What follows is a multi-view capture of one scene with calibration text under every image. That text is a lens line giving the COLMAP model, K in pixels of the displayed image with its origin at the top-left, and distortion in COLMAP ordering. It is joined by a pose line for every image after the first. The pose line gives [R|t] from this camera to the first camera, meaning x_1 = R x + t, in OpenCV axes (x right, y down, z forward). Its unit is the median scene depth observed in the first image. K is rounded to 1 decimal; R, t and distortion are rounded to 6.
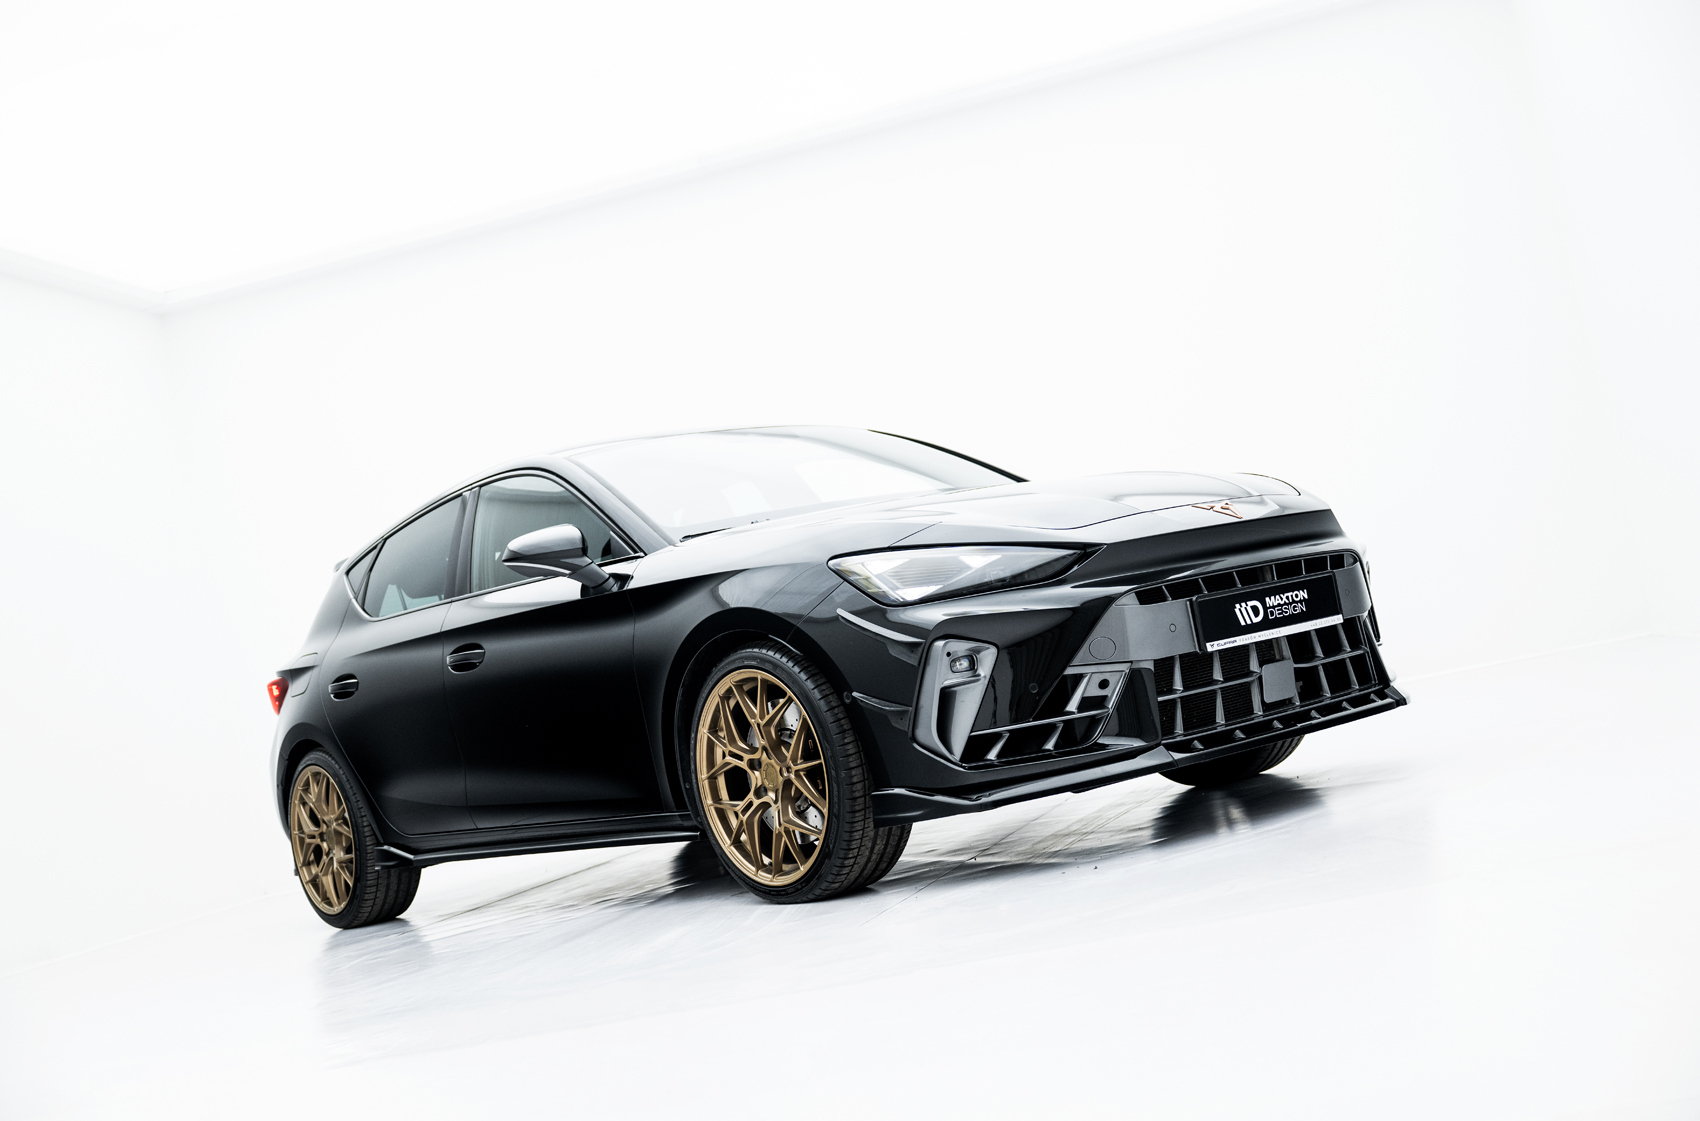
lens RADIAL K [[1862.7, 0, 850.0], [0, 1862.7, 560.5], [0, 0, 1]] dist [0.016155, 0.010674]
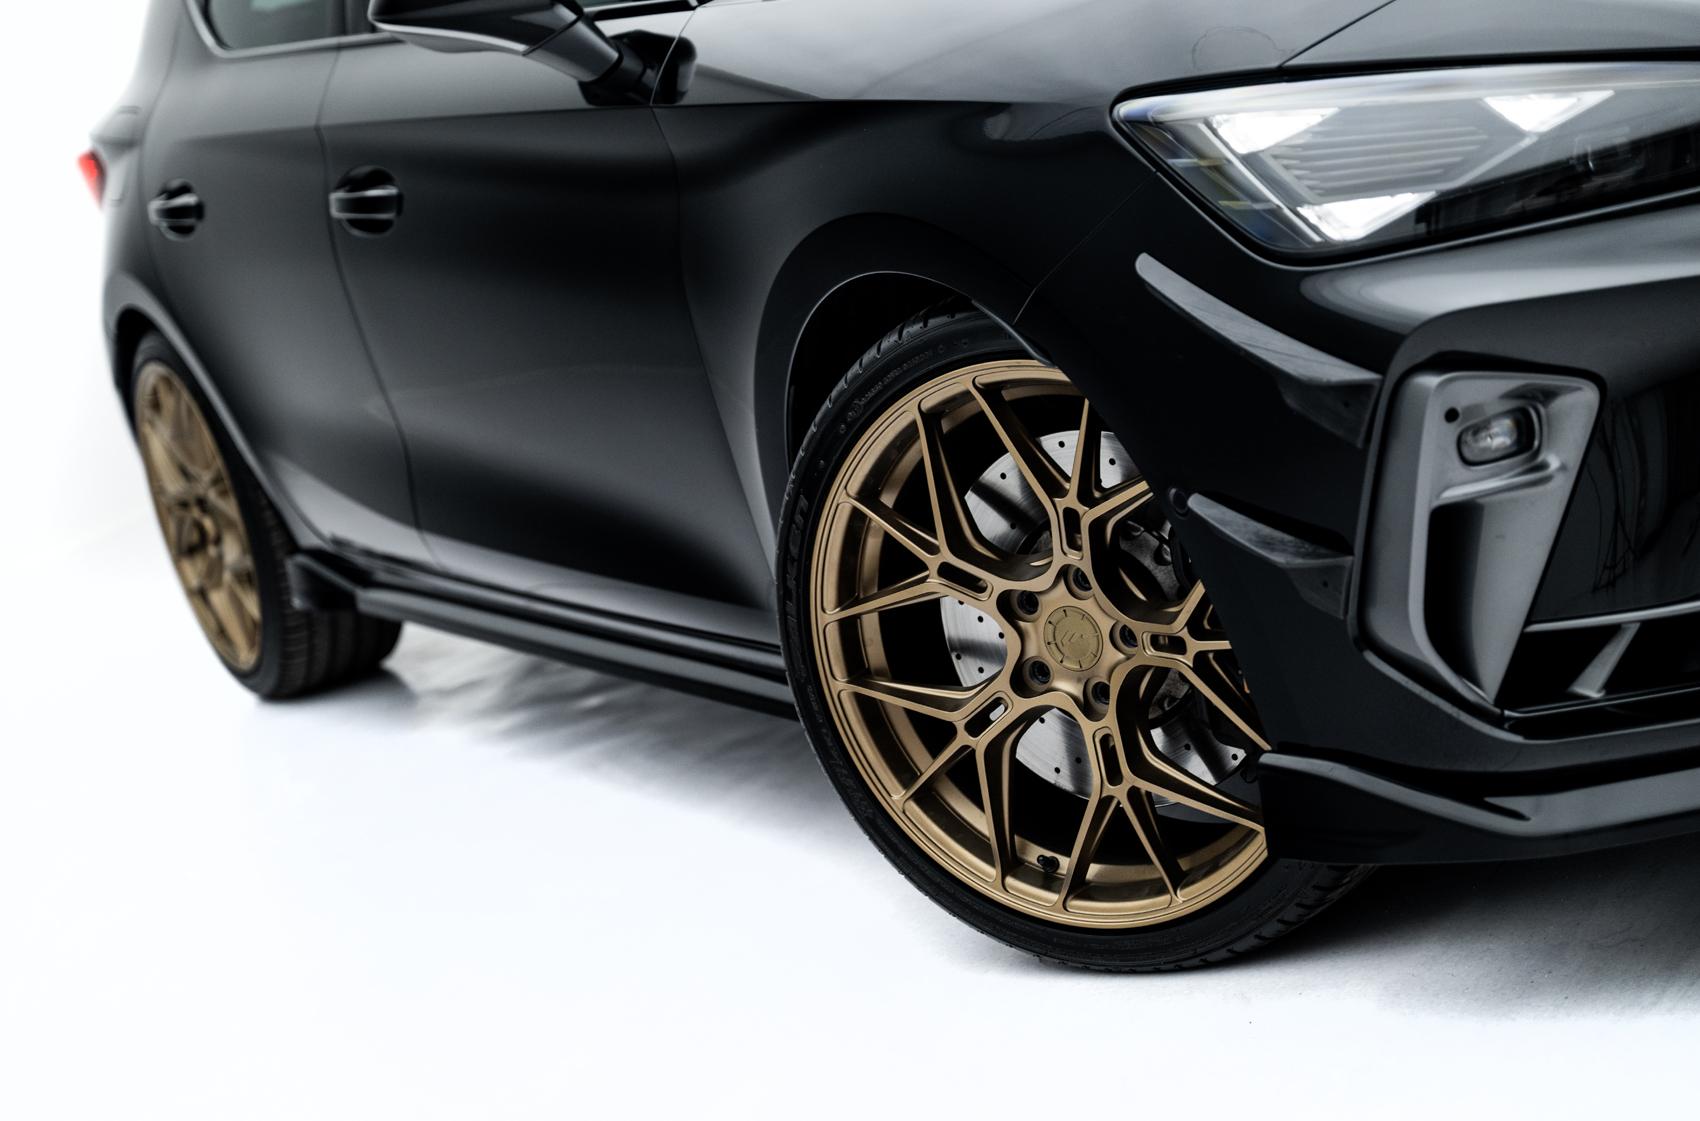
lens RADIAL K [[3328.6, 0, 850.0], [0, 3328.6, 560.5], [0, 0, 1]] dist [0.012998, -0.210064]
pose [[0.980310, -0.027285, -0.195573, 0.060922], [0.084326, 0.953403, 0.289675, -0.105533], [0.178556, -0.300463, 0.936931, 0.390211]]
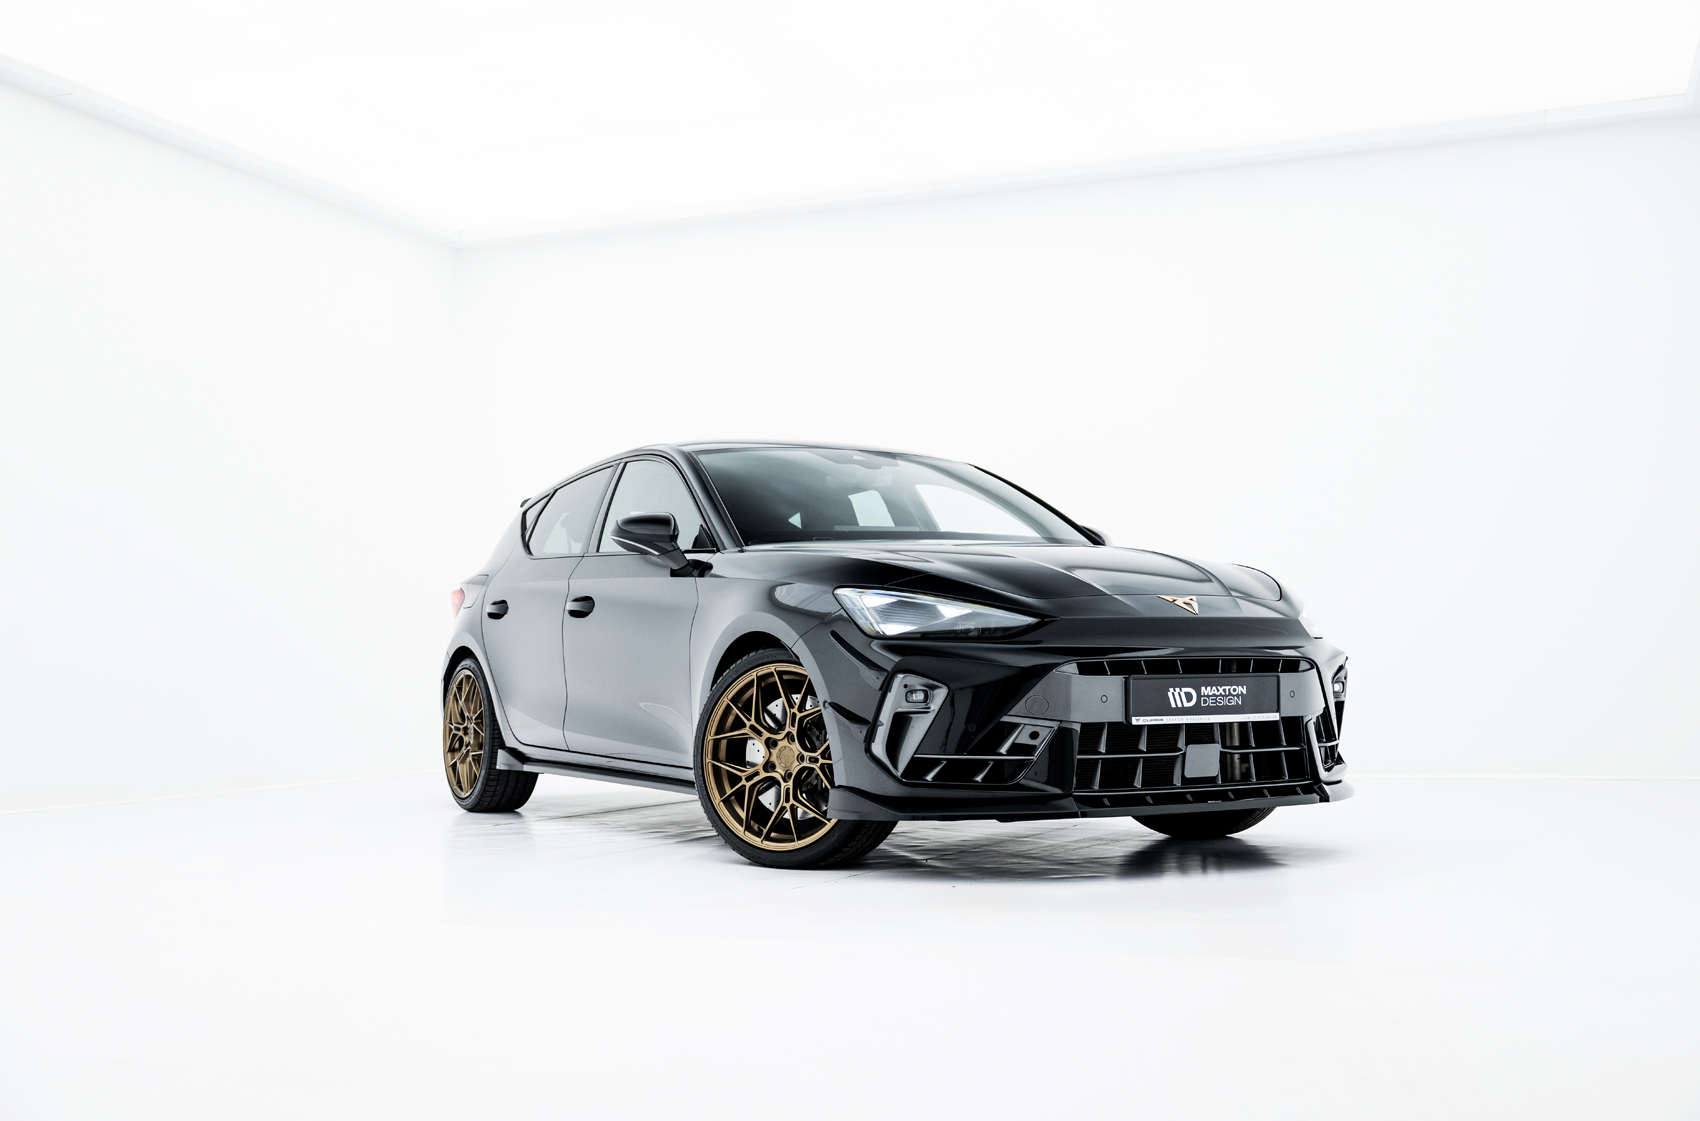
lens RADIAL K [[1817.6, 0, 850.0], [0, 1817.6, 560.5], [0, 0, 1]] dist [-0.005701, -0.001987]
pose [[0.972318, 0.173479, -0.156536, 0.178743], [-0.170231, 0.984817, 0.034023, -0.059316], [0.160061, -0.006434, 0.987086, -0.139373]]
